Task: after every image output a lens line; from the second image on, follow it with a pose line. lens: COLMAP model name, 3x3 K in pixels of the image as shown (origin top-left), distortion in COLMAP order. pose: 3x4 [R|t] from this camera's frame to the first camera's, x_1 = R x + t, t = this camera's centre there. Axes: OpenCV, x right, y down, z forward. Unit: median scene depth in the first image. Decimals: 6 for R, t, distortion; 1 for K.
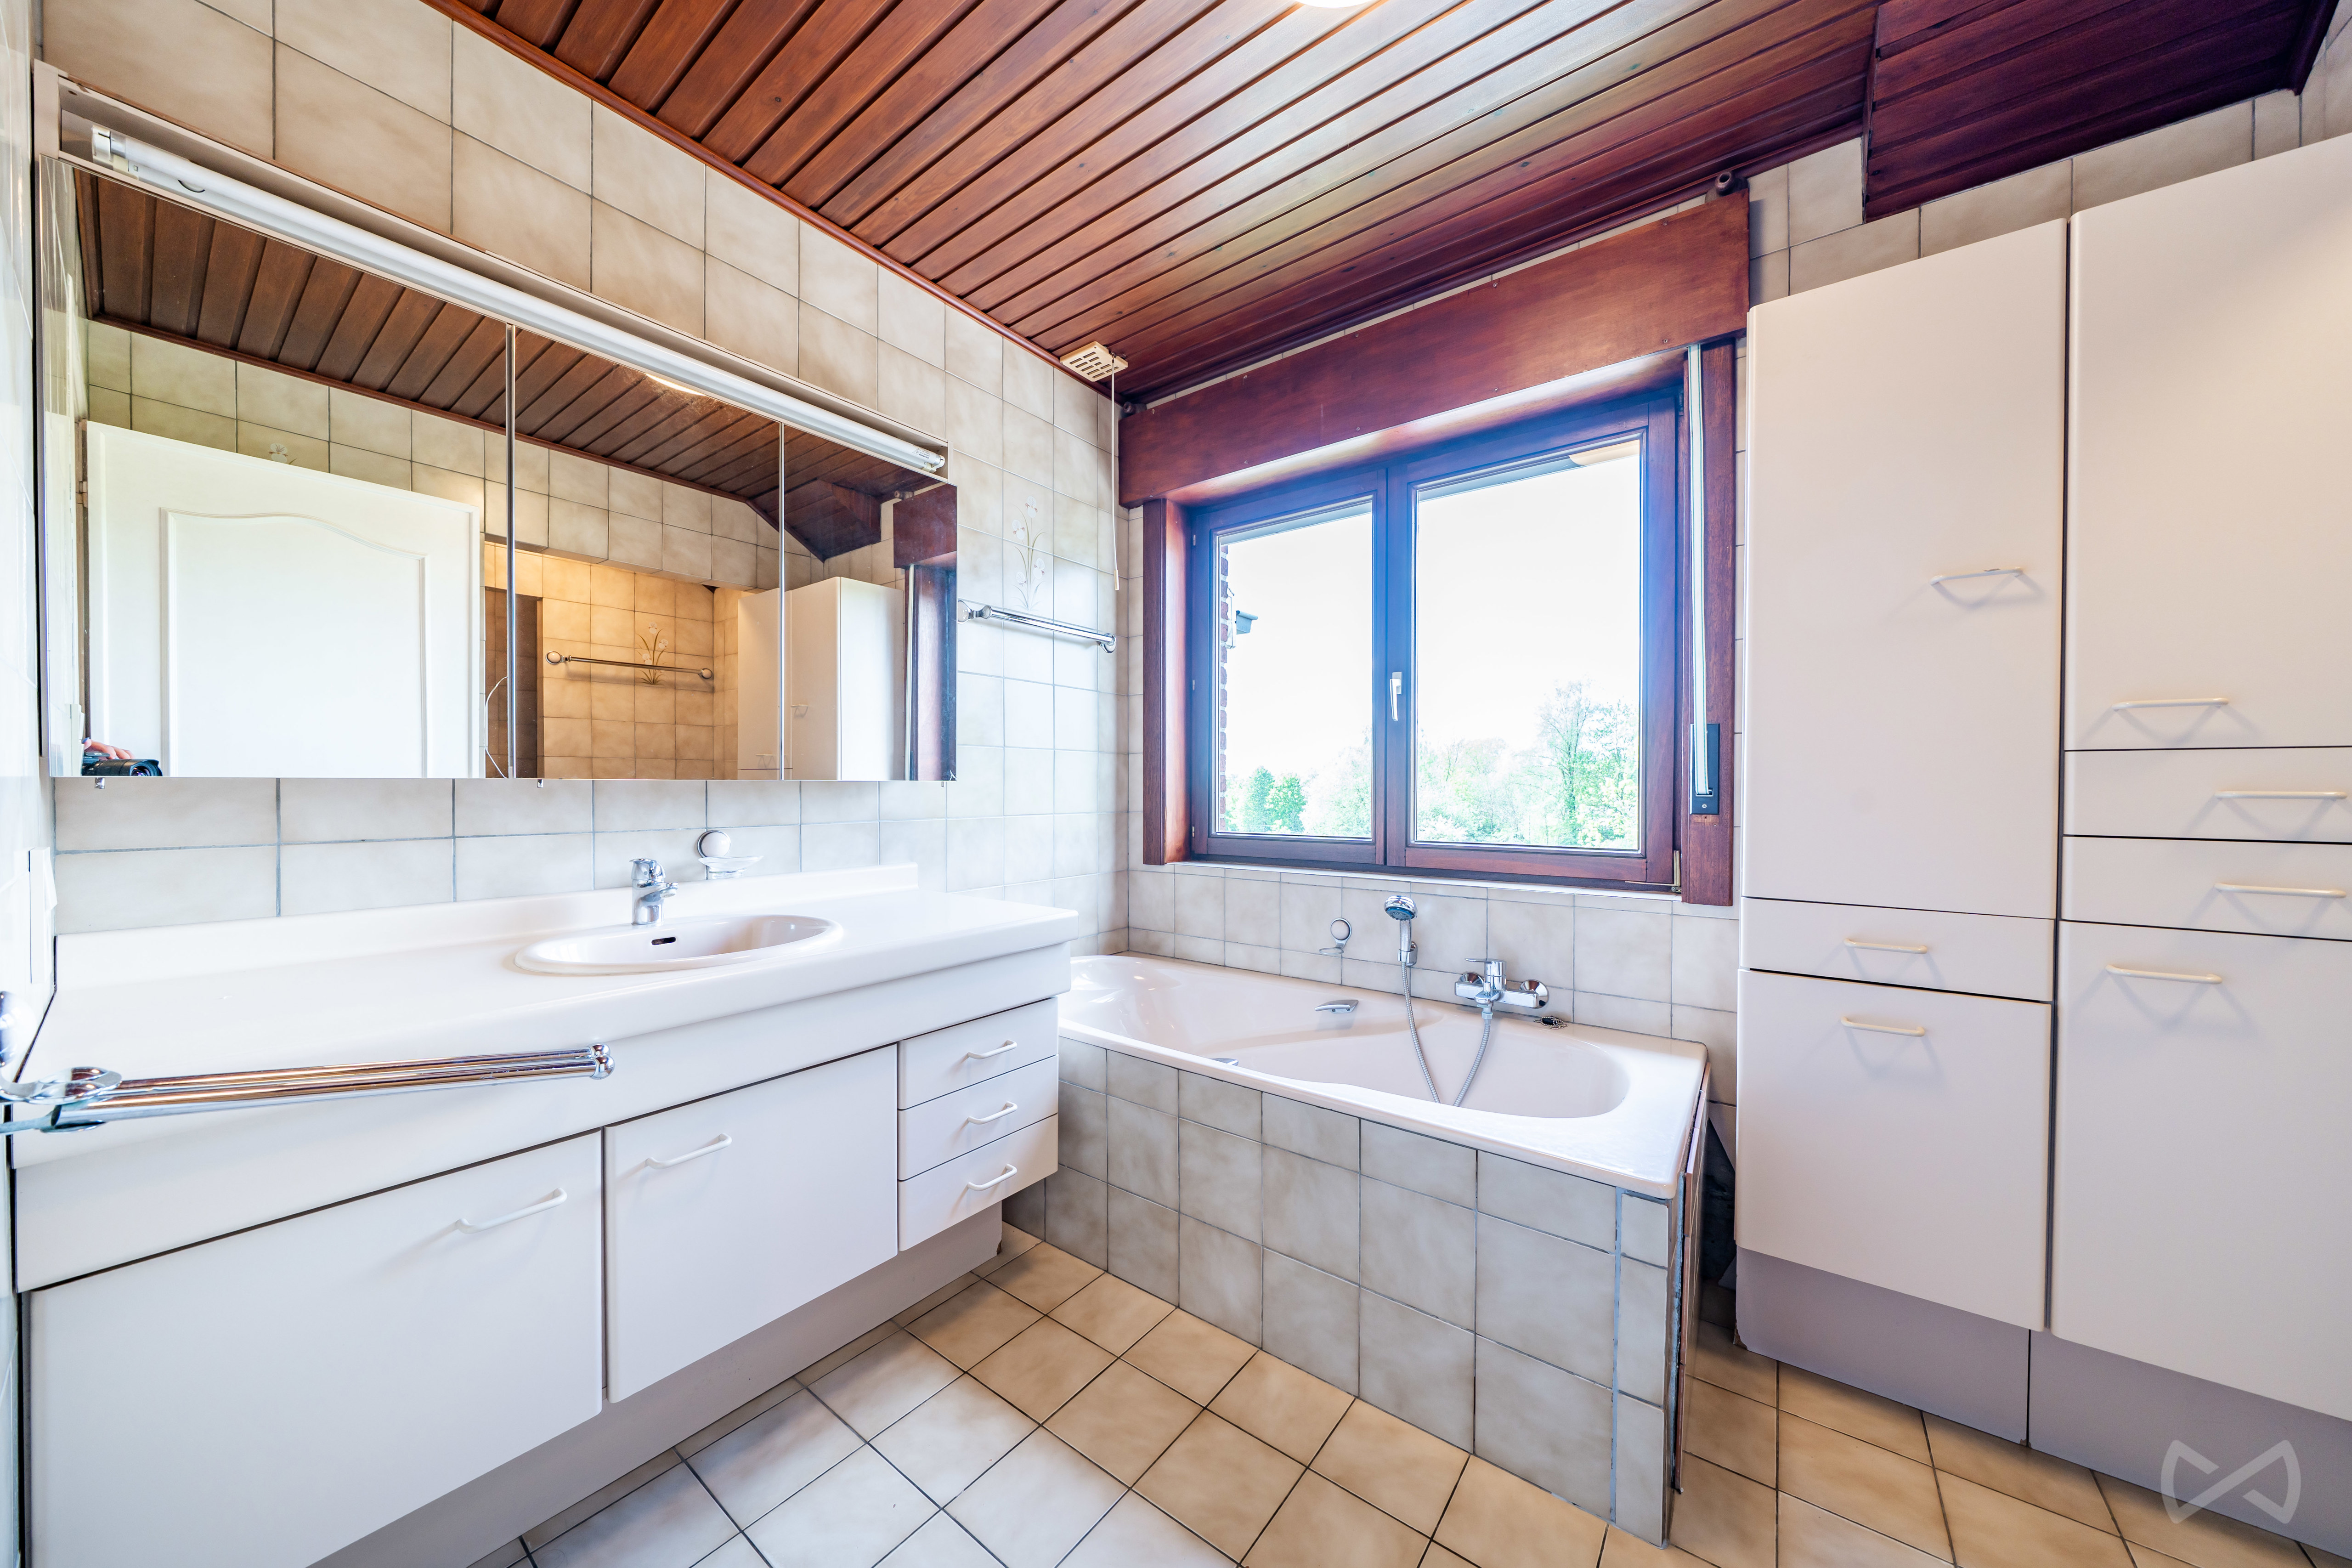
lens RADIAL K [[792.5, 0, 1176.0], [0, 792.5, 789.9], [0, 0, 1]] dist [-0.002078, -0.000259]
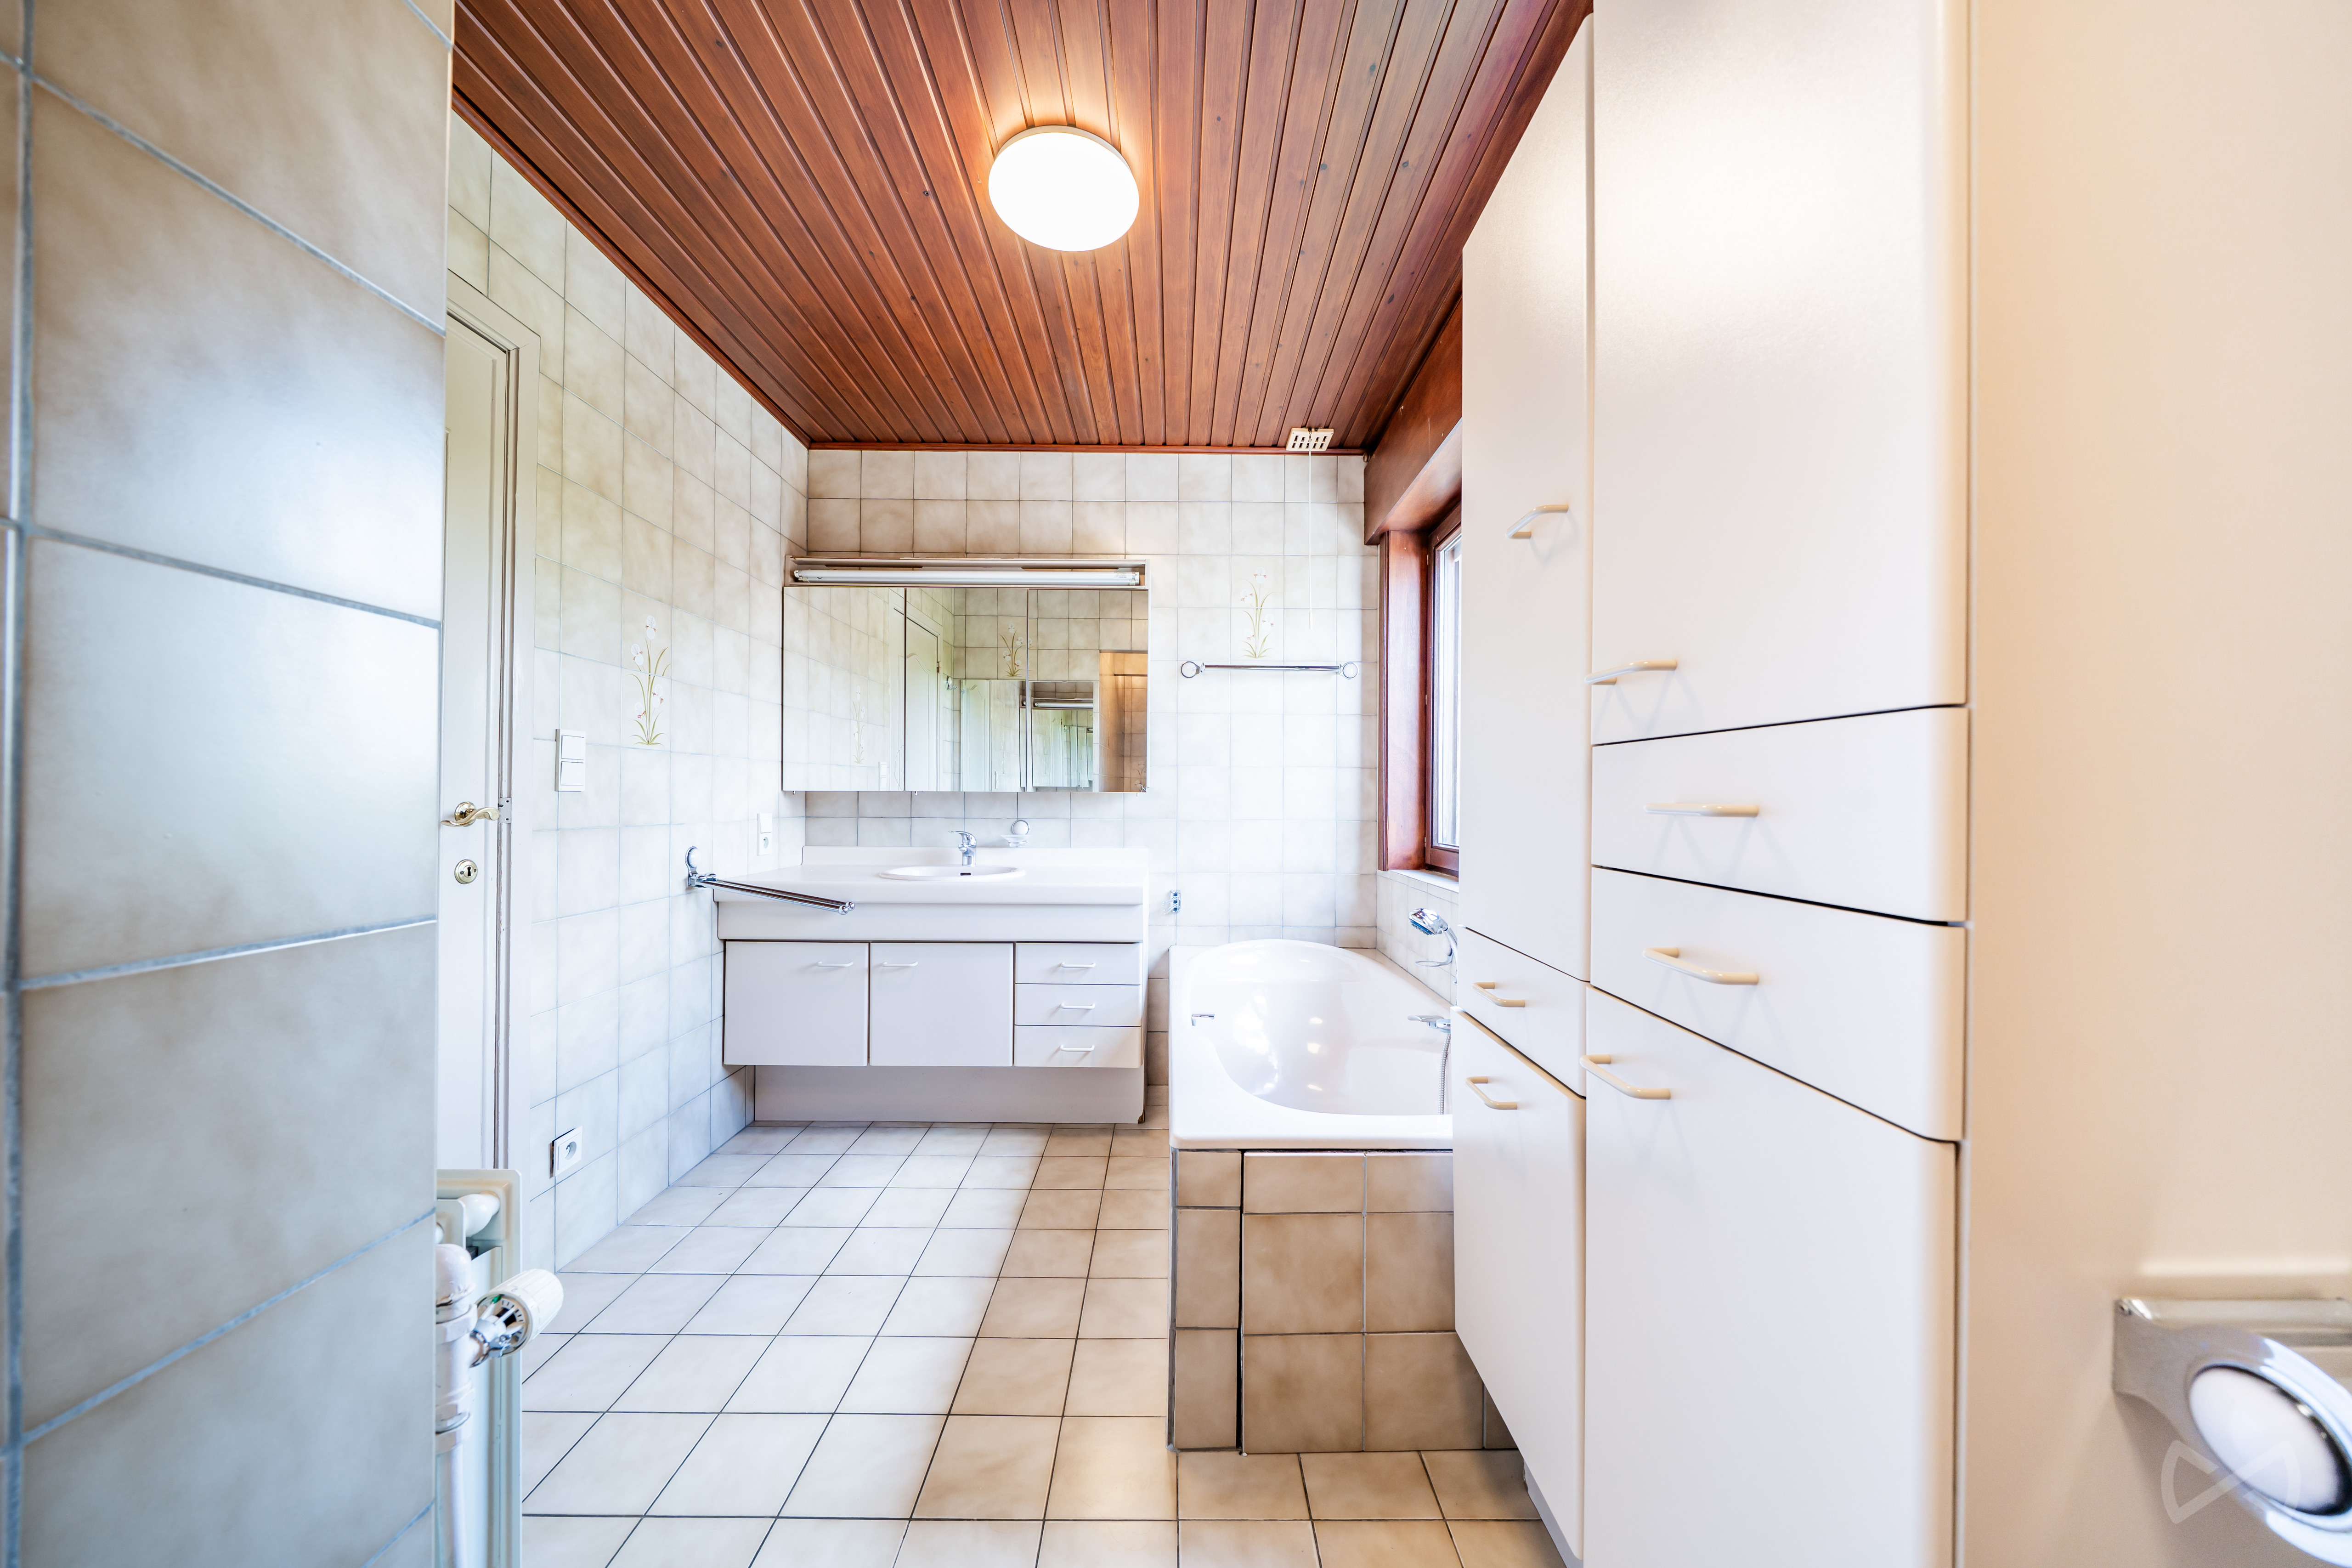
lens RADIAL K [[792.5, 0, 1178.1], [0, 792.5, 789.7], [0, 0, 1]] dist [-0.002078, -0.000259]
pose [[0.609243, -0.000969, -0.792983, 1.083157], [-0.011487, 0.999884, -0.010046, -0.002980], [0.792900, 0.015229, 0.609161, 0.196919]]
